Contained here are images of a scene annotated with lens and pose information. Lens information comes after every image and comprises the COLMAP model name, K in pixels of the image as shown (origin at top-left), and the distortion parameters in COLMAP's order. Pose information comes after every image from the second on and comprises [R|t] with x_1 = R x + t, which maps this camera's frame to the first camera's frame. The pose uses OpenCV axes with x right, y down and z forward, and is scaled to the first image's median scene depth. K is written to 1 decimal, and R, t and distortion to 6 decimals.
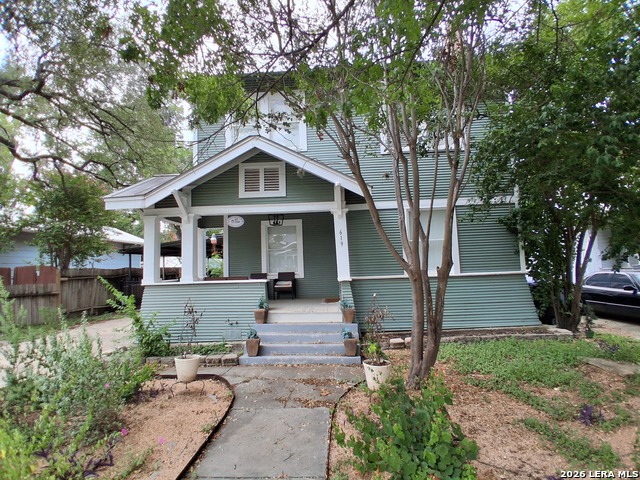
lens RADIAL K [[325.3, 0, 320.0], [0, 325.3, 240.0], [0, 0, 1]] dist [-0.021366, -0.000606]
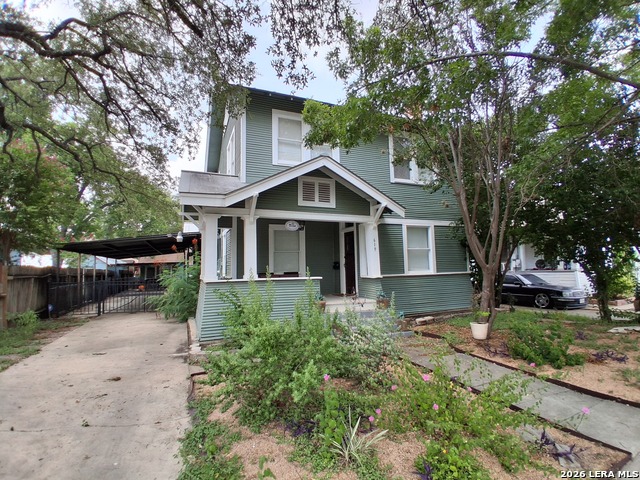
lens RADIAL K [[325.3, 0, 320.0], [0, 325.3, 240.0], [0, 0, 1]] dist [-0.021366, -0.000606]
pose [[0.899801, 0.054904, 0.432833, -0.671767], [-0.044629, 0.998429, -0.033871, 0.027783], [-0.434012, 0.011160, 0.900838, -0.065131]]
